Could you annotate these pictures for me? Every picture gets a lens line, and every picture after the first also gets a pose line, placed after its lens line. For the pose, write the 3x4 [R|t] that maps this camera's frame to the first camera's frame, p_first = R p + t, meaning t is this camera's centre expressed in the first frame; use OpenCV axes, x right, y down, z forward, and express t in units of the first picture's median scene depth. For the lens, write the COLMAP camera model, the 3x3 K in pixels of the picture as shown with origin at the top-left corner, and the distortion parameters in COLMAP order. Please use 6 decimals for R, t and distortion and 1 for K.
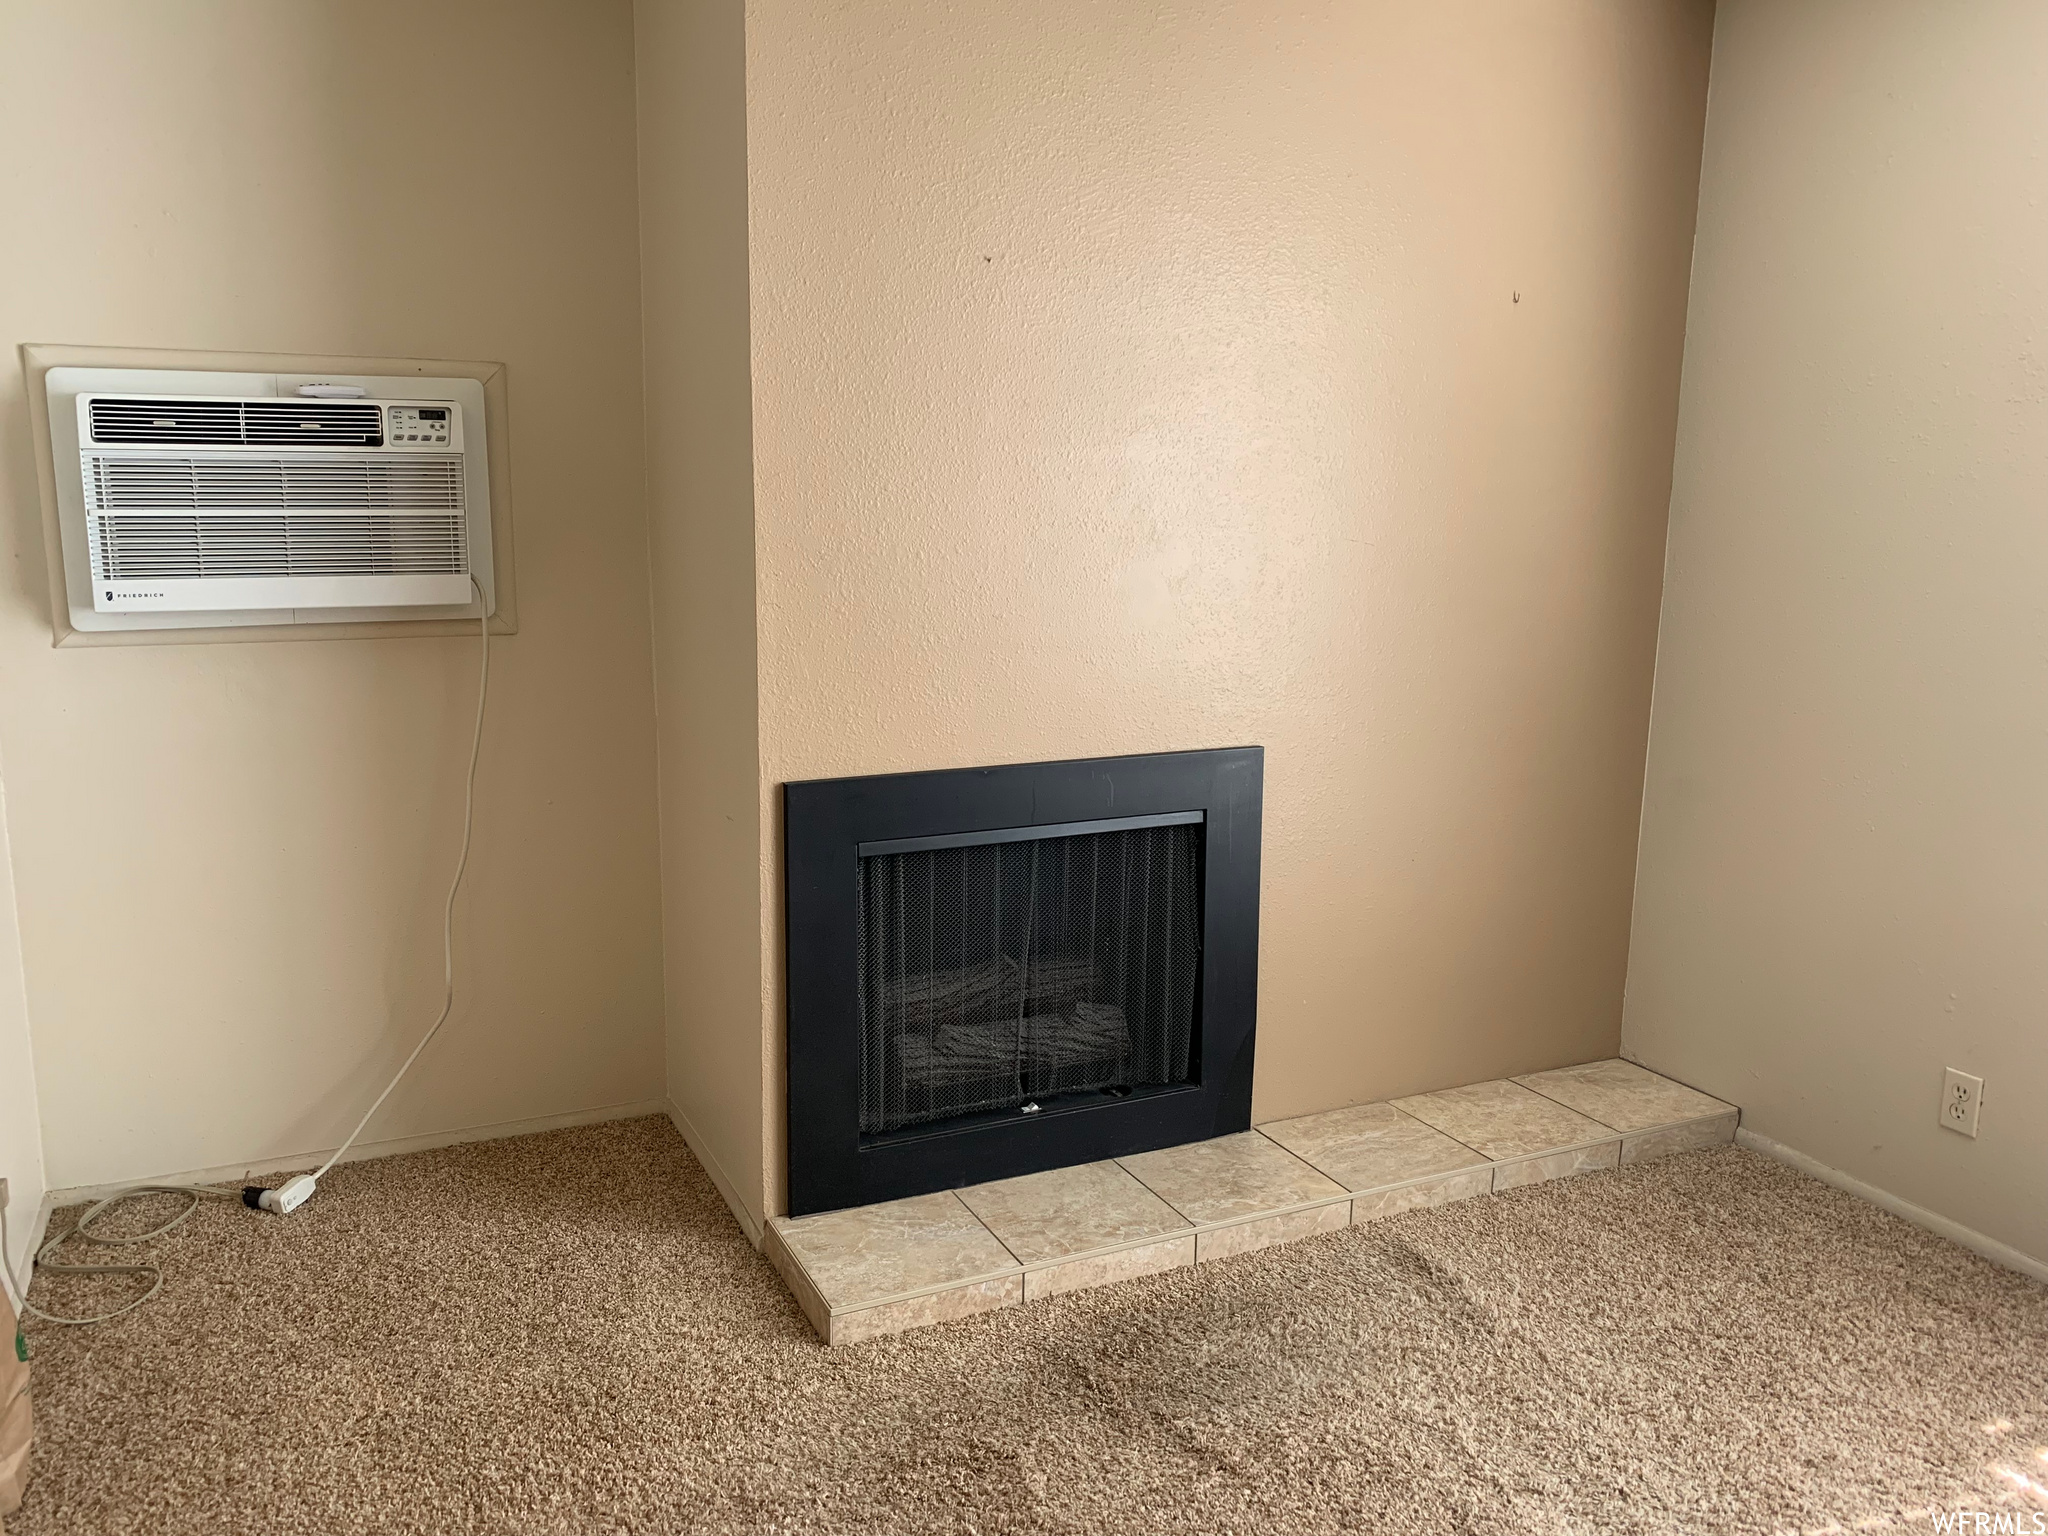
lens RADIAL K [[1586.9, 0, 993.8], [0, 1586.9, 751.6], [0, 0, 1]] dist [0.004340, 0.008117]
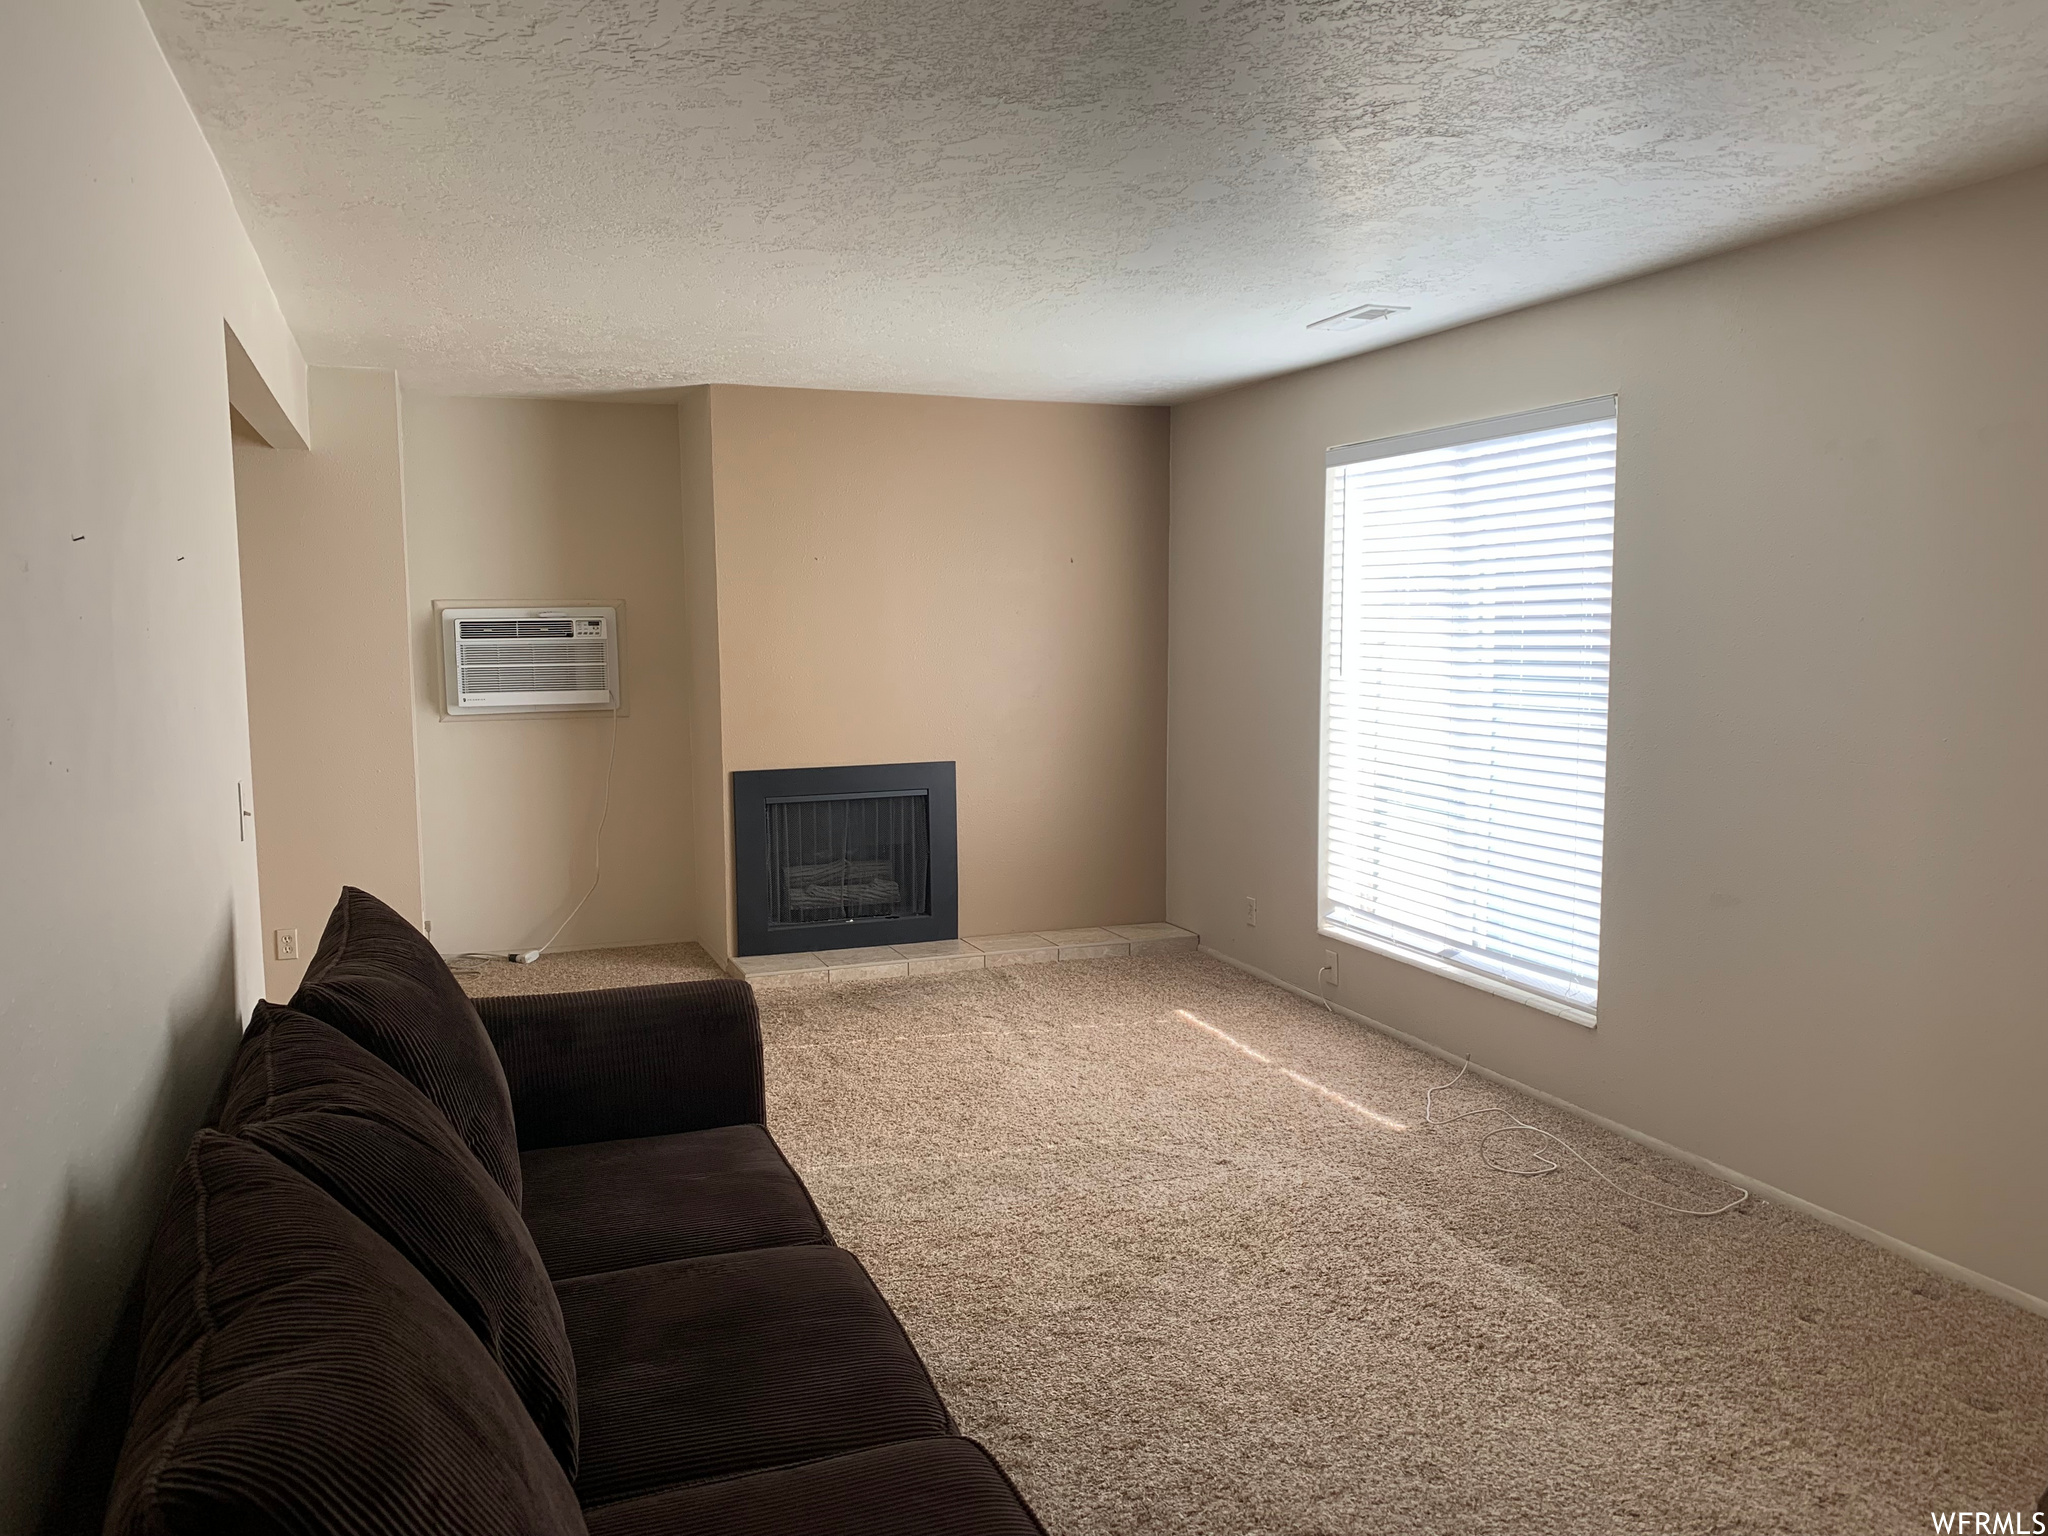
lens RADIAL K [[1554.5, 0, 1024.0], [0, 1554.5, 768.0], [0, 0, 1]] dist [0.002708, 0.000993]
pose [[0.998182, -0.013331, -0.058784, 0.426052], [0.008548, 0.996688, -0.080875, 0.198403], [0.059667, 0.080225, 0.994989, -1.268312]]
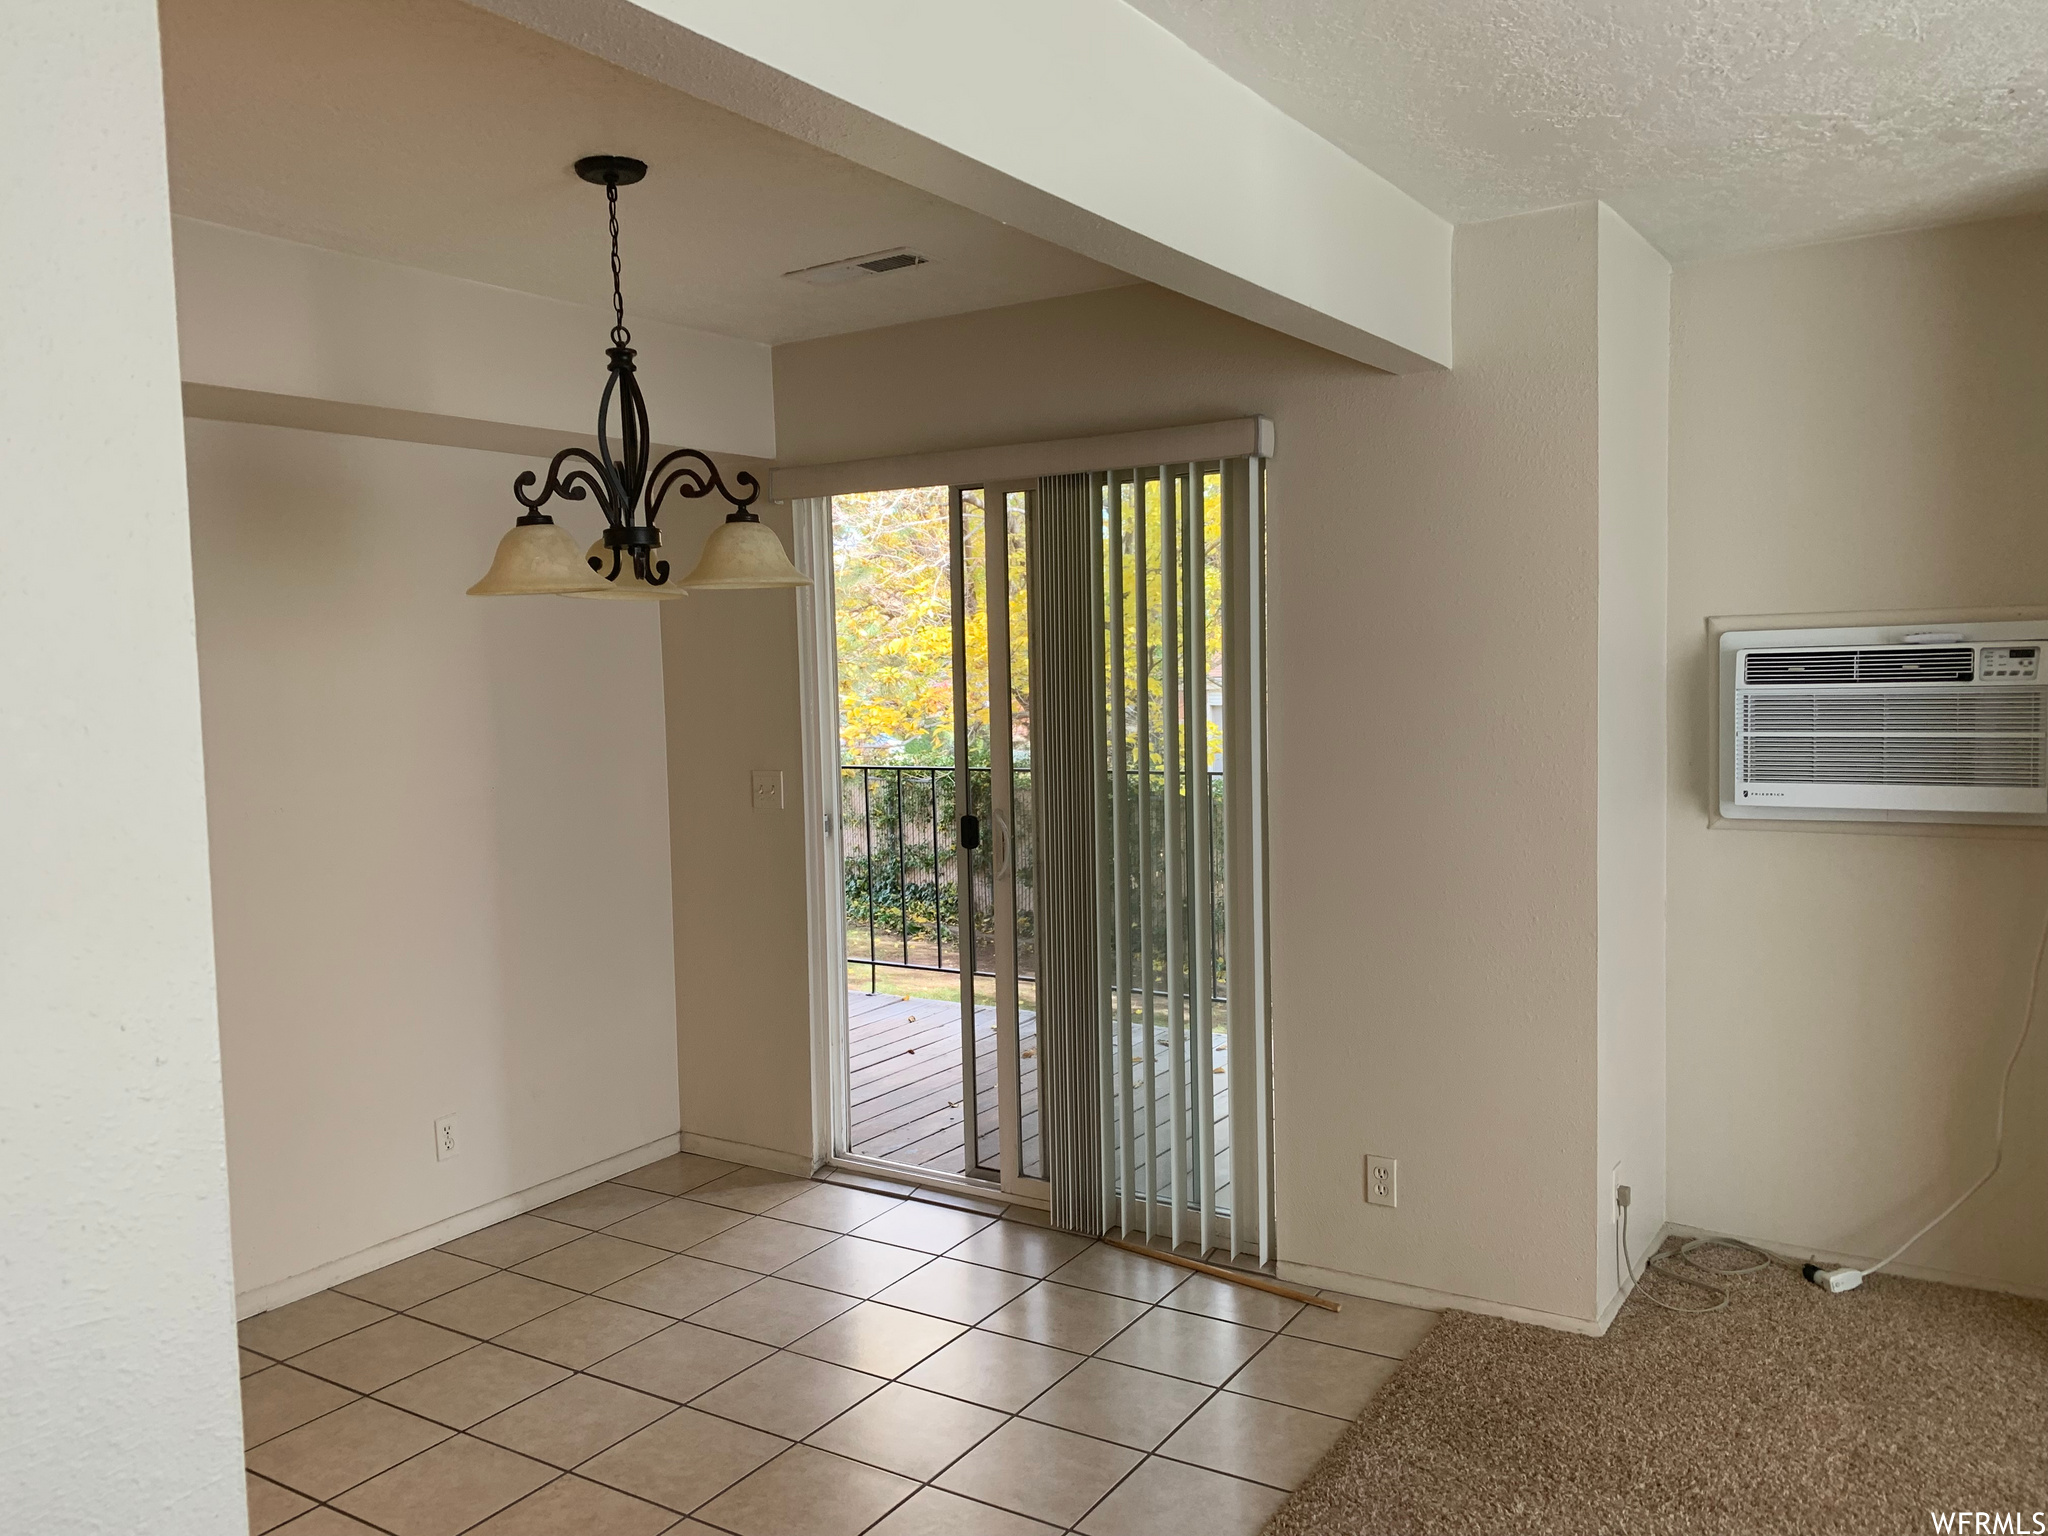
lens RADIAL K [[1554.5, 0, 1024.0], [0, 1554.5, 768.0], [0, 0, 1]] dist [0.002708, 0.000993]
pose [[0.539109, 0.032548, -0.841607, 0.227440], [-0.120694, 0.991925, -0.038952, 0.007551], [0.833543, 0.122577, 0.538684, -0.236708]]
